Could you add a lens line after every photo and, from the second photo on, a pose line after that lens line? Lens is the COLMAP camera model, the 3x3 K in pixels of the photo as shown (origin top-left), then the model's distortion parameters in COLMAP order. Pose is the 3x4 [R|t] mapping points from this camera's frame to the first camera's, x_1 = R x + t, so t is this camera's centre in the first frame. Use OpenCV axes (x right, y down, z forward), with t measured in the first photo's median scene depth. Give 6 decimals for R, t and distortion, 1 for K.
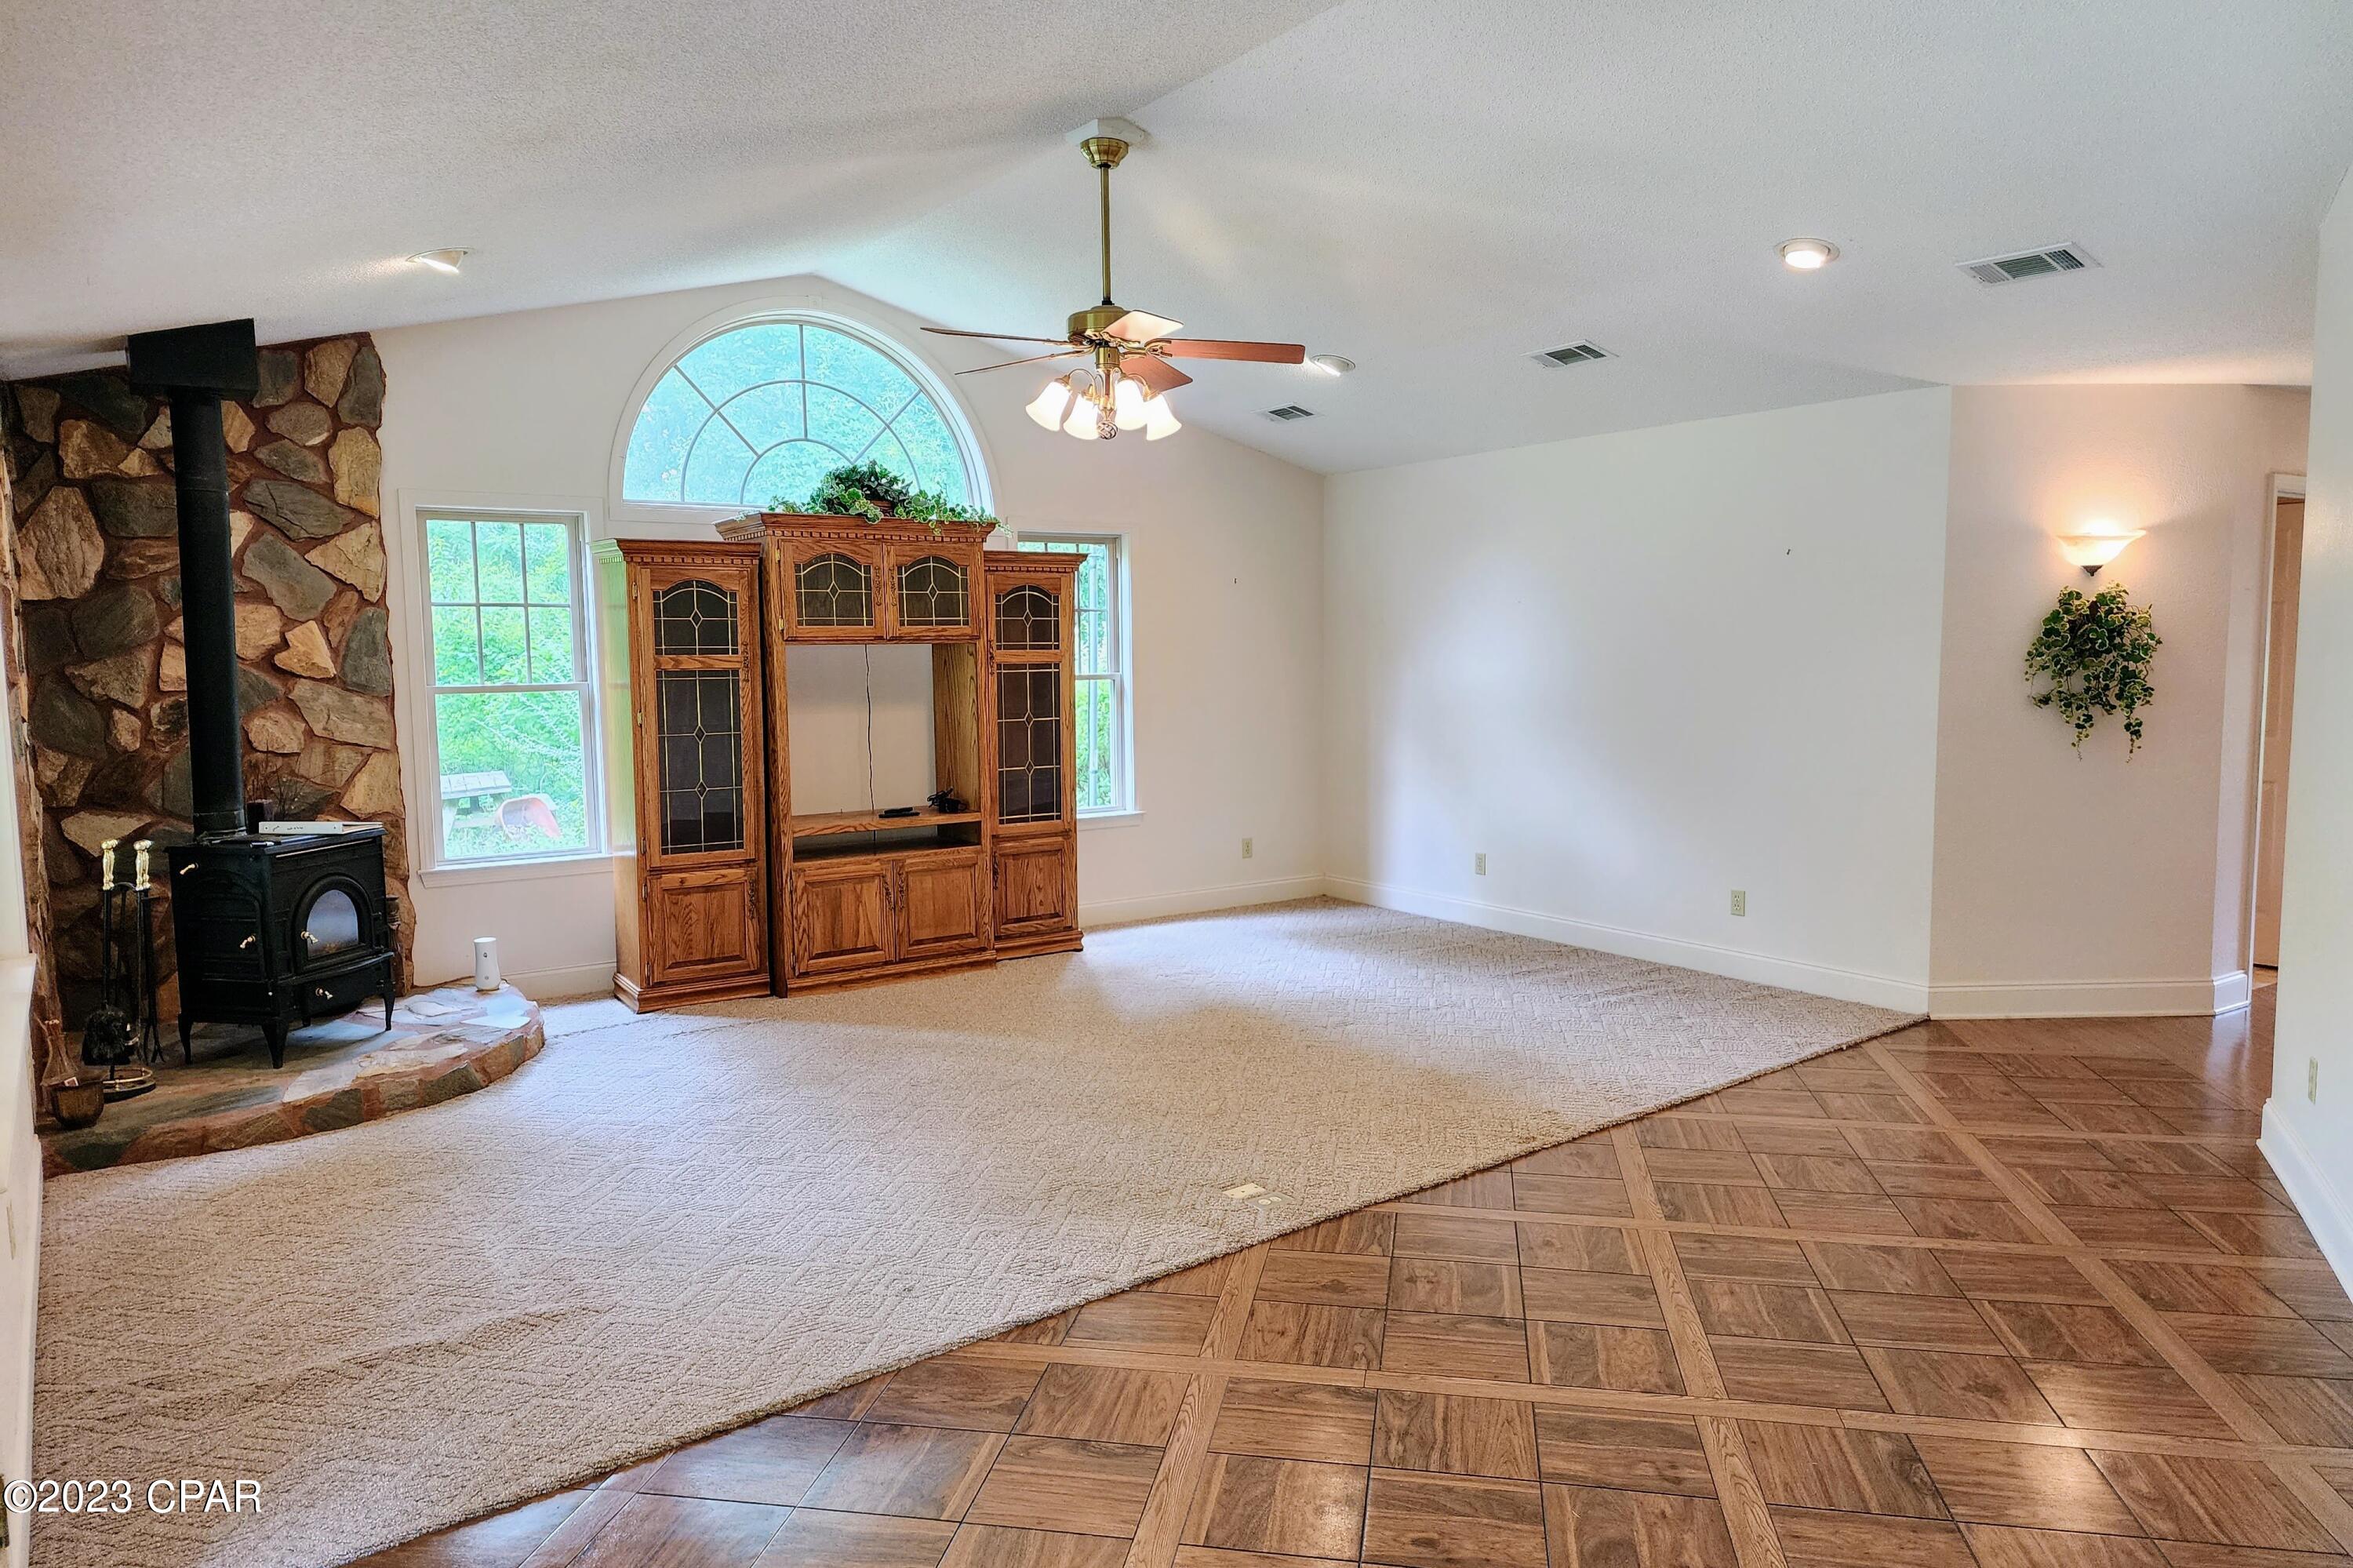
lens RADIAL K [[1605.4, 0, 1111.8], [0, 1605.4, 794.9], [0, 0, 1]] dist [0.072247, -0.004209]
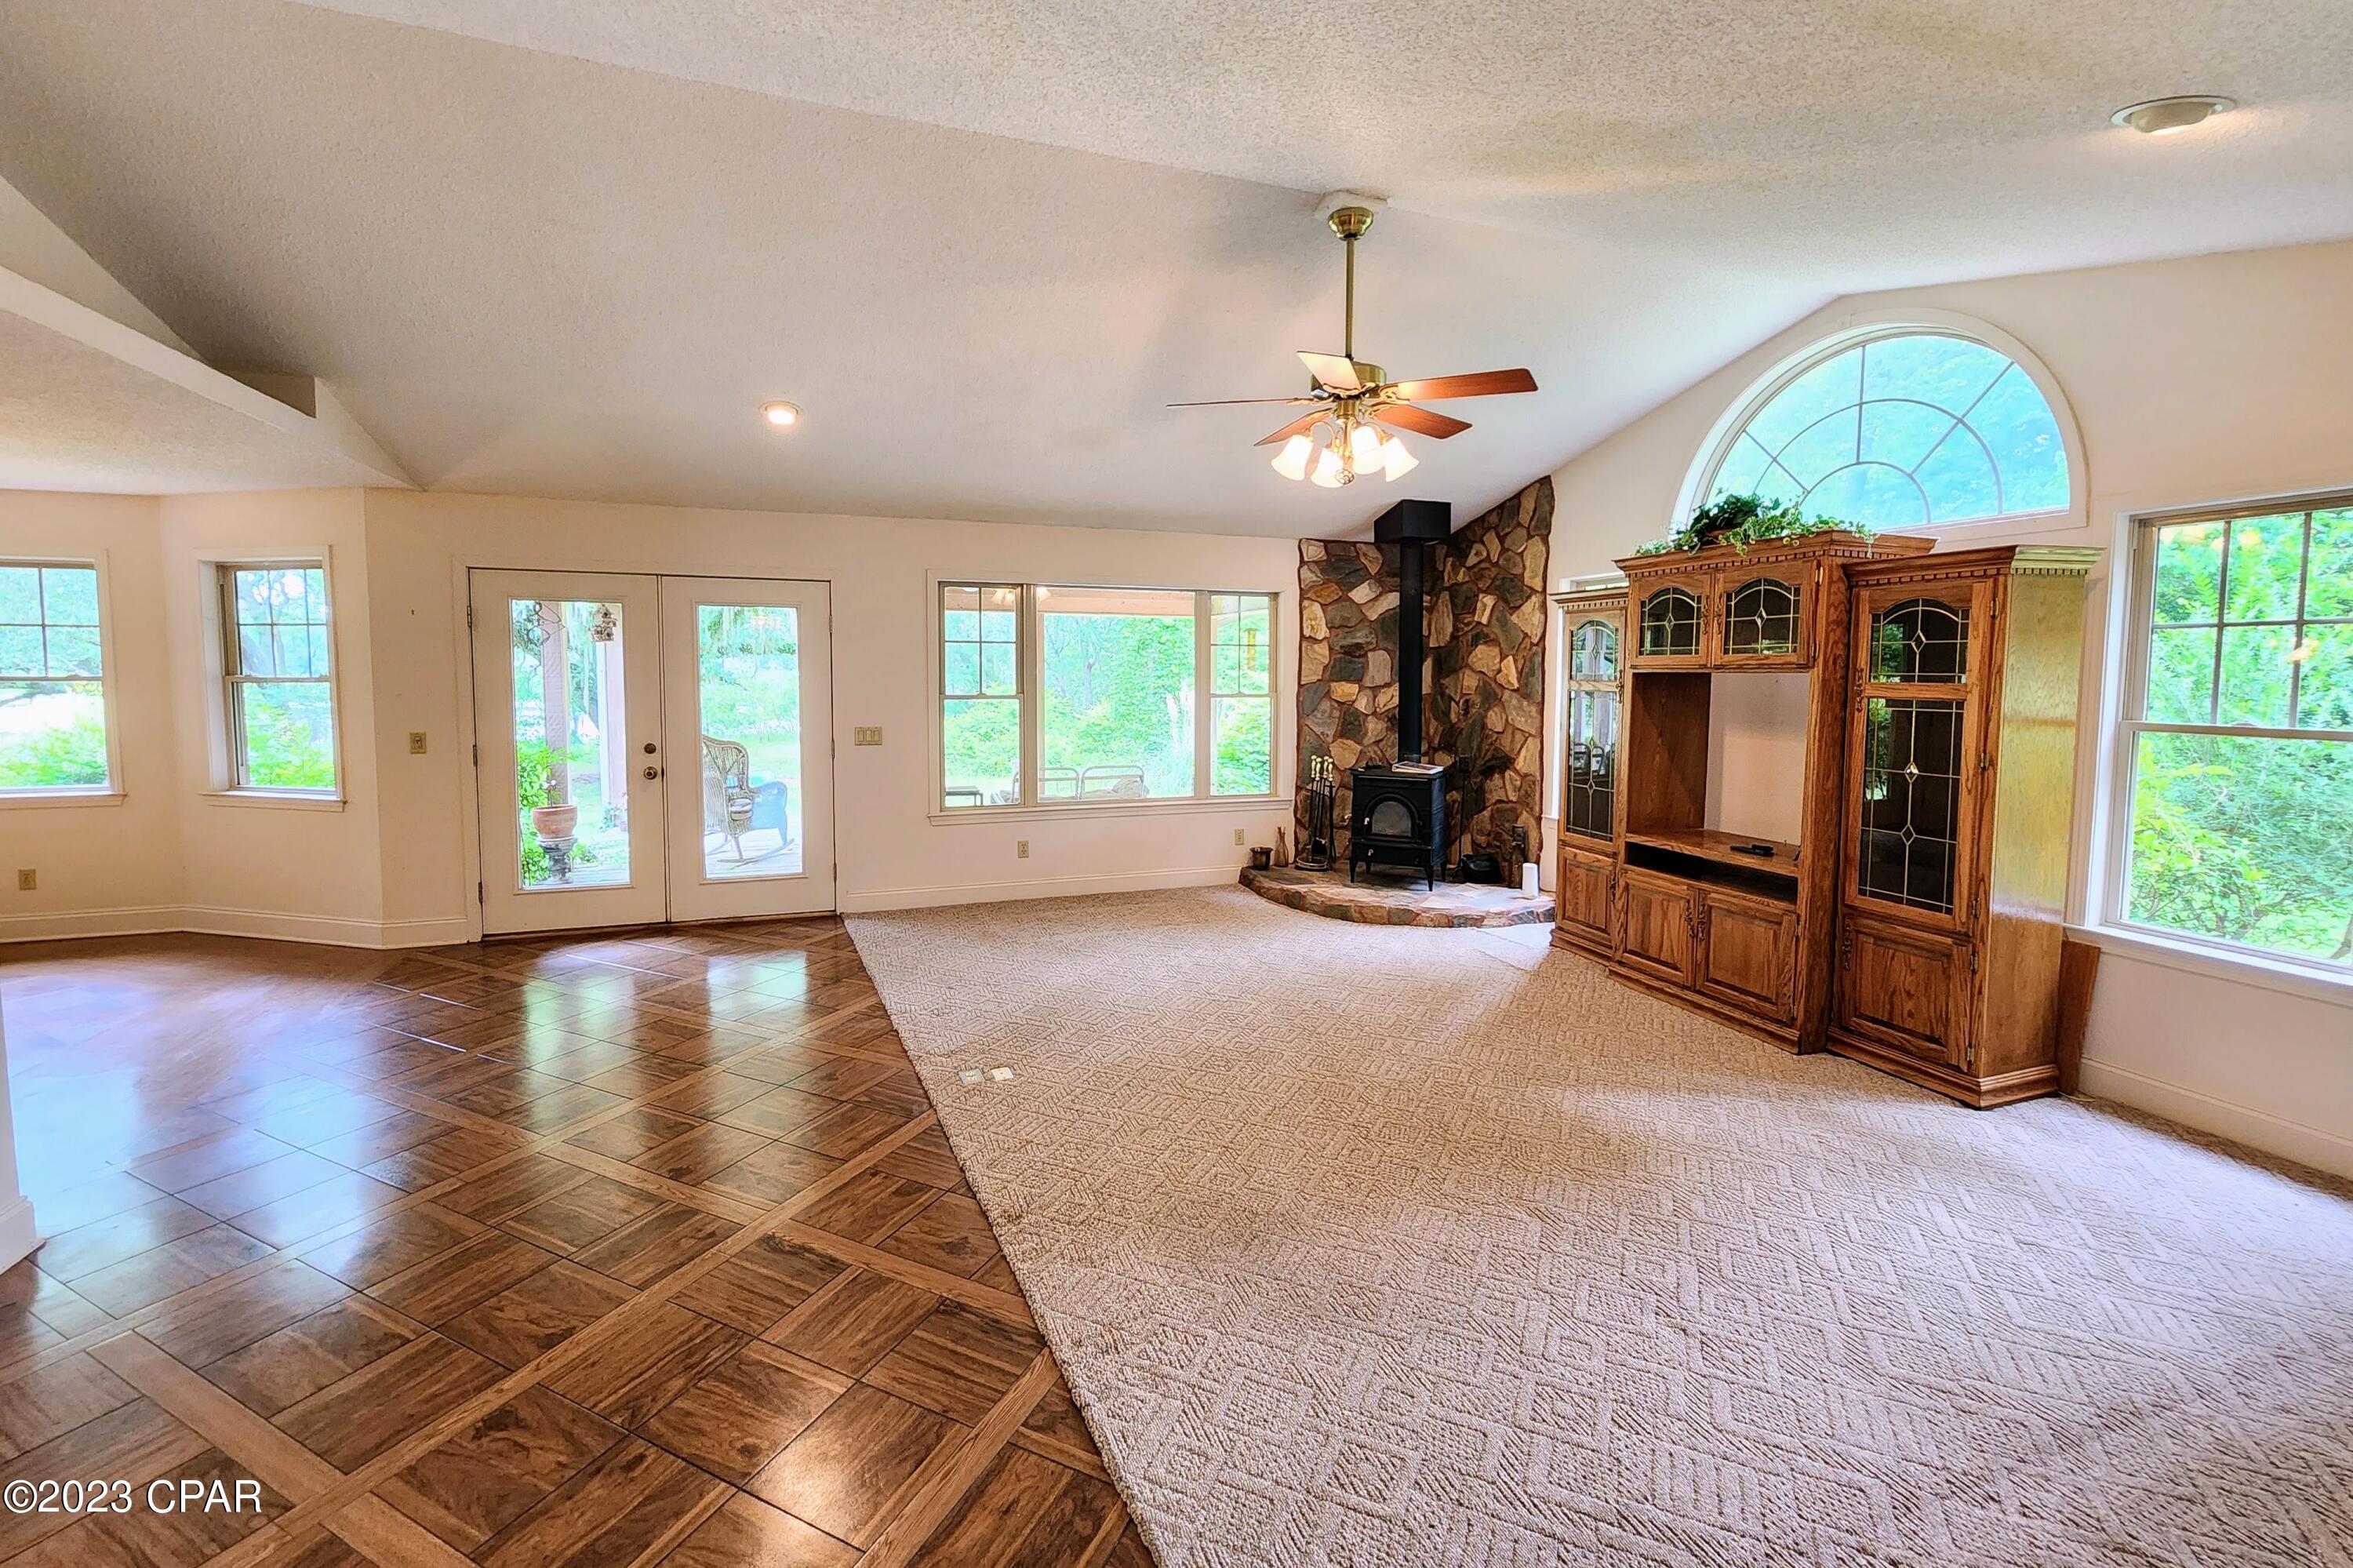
lens RADIAL K [[957.1, 0, 1185.9], [0, 957.1, 746.7], [0, 0, 1]] dist [-0.001171, 0.000171]
pose [[-0.223471, 0.085324, -0.970969, 0.544043], [-0.099646, 0.988942, 0.109837, -0.086590], [0.969604, 0.121298, -0.212498, 0.872728]]
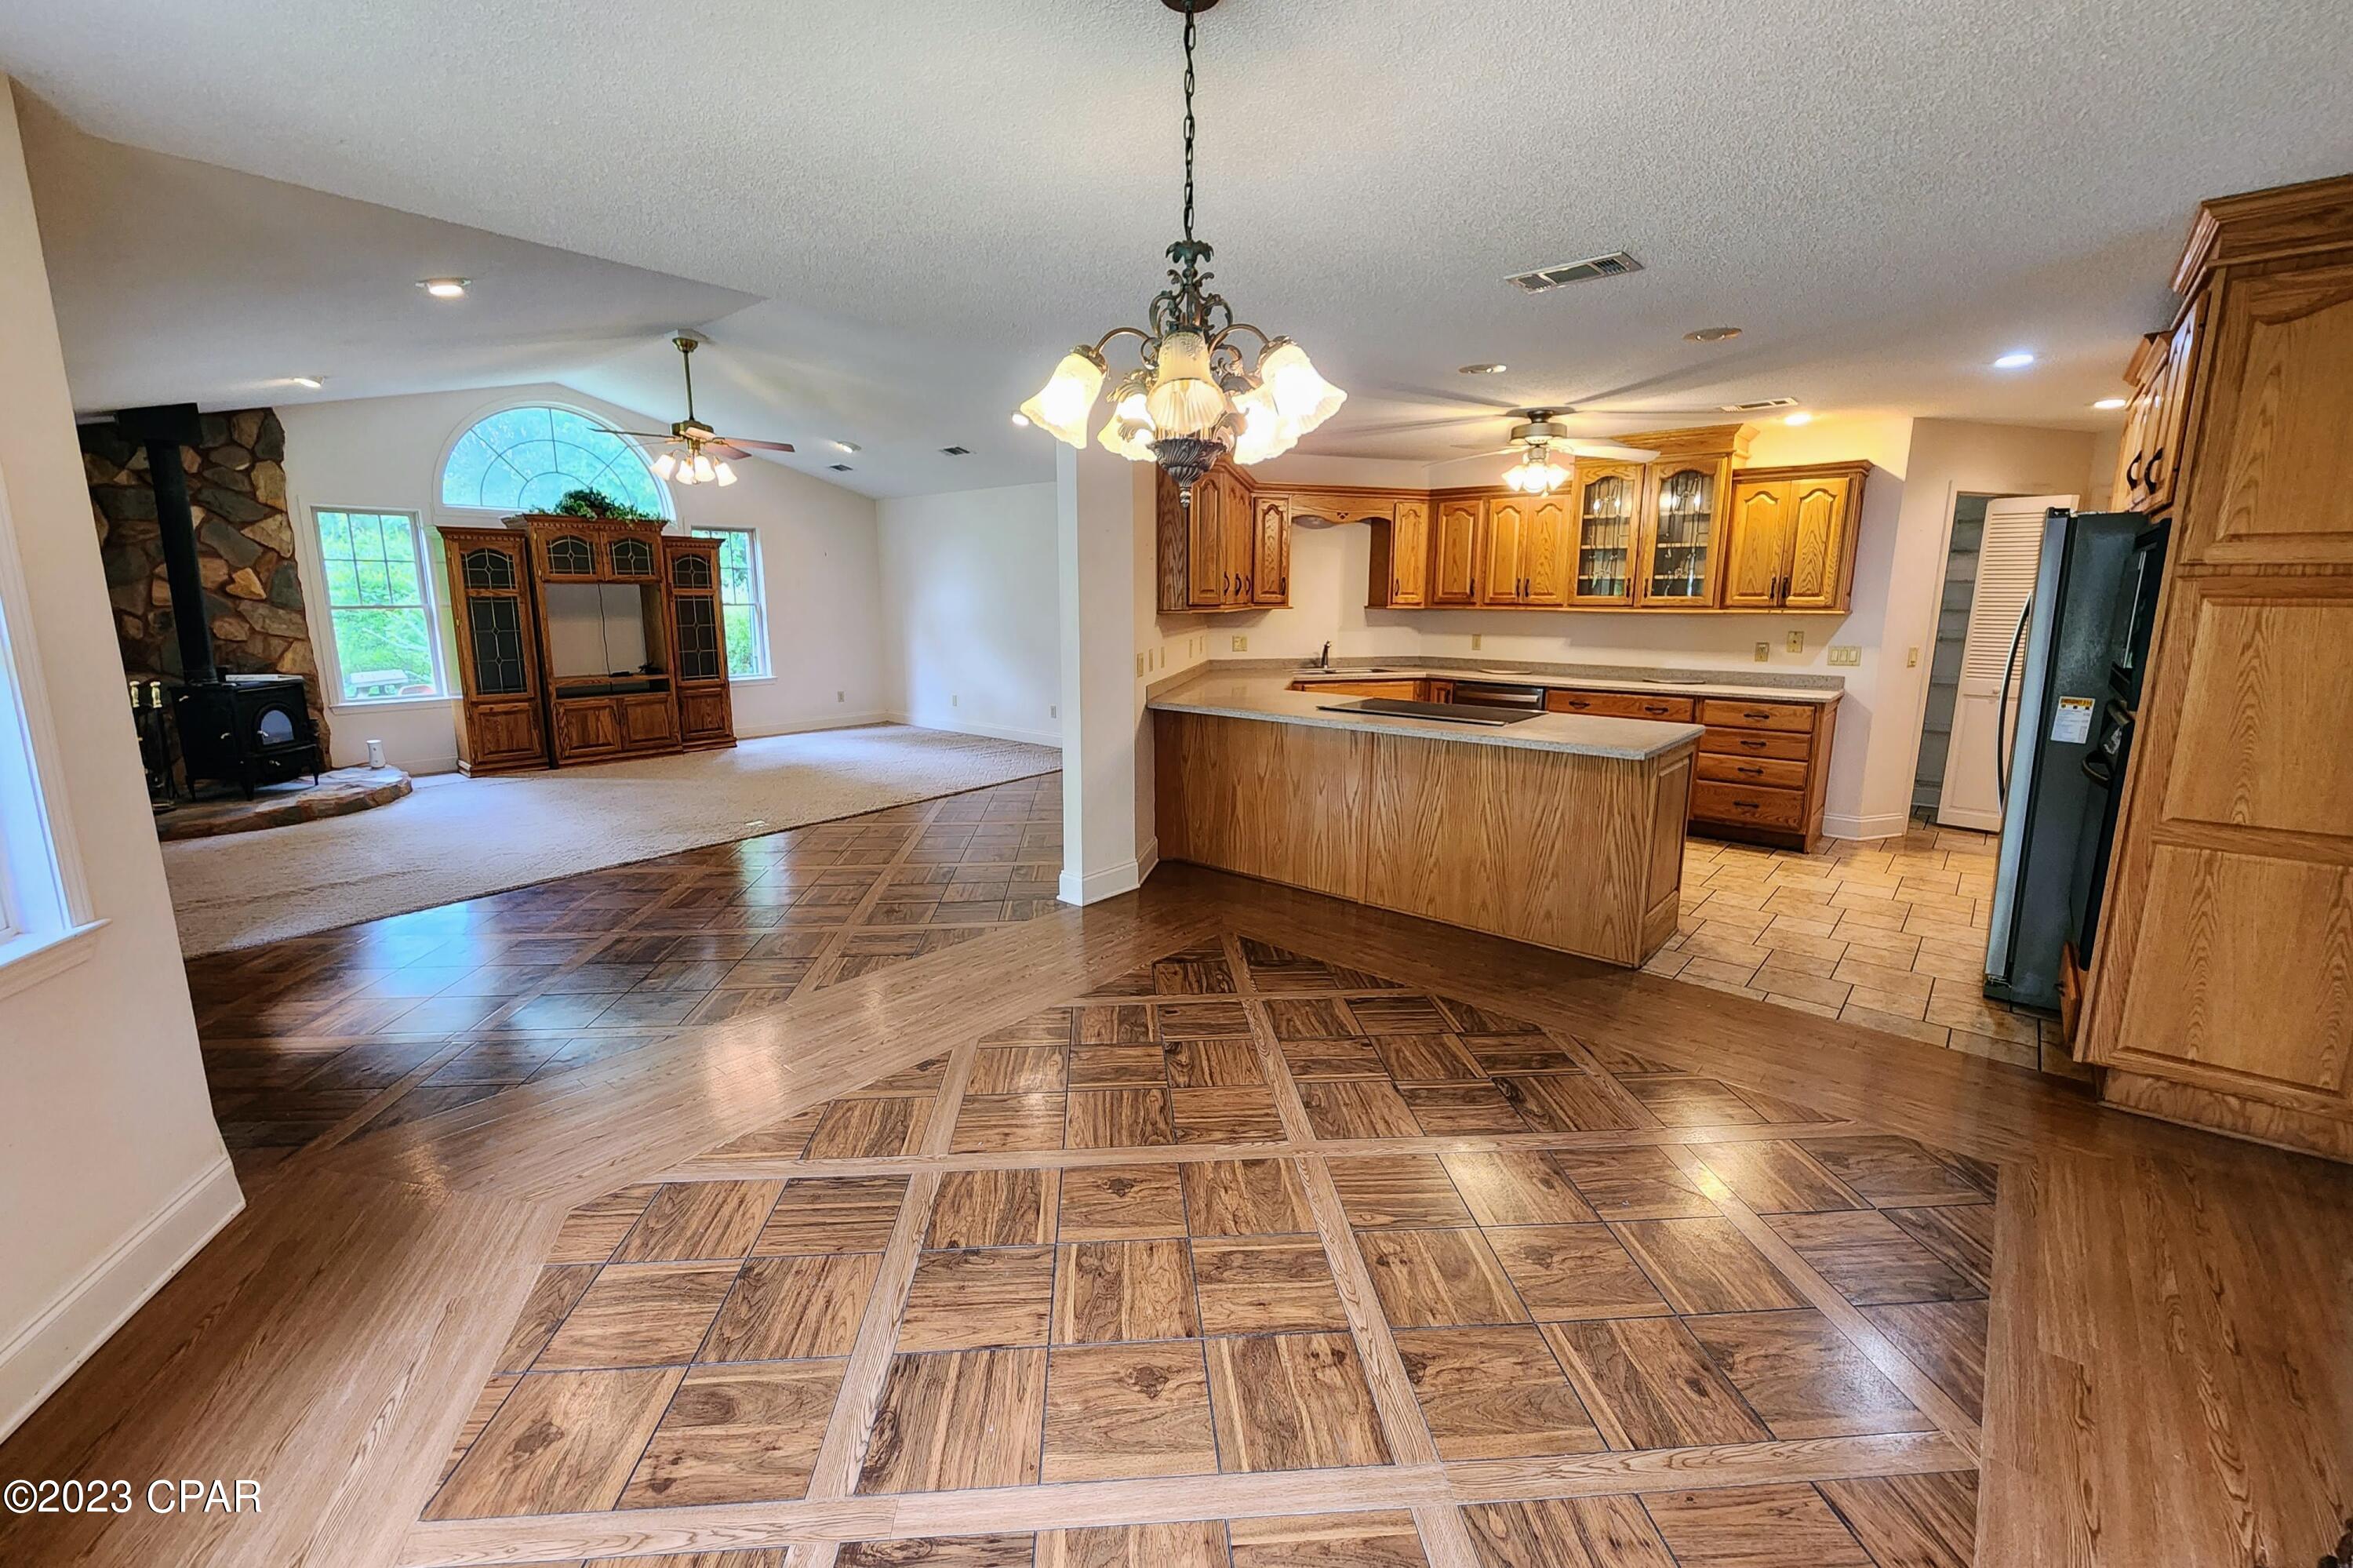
lens RADIAL K [[1034.1, 0, 1176.5], [0, 1034.1, 784.0], [0, 0, 1]] dist [-0.000602, 0.009081]
pose [[0.964920, -0.038541, 0.259701, 0.197057], [0.016412, 0.996086, 0.086847, 0.049421], [-0.262032, -0.079538, 0.961776, -0.402197]]
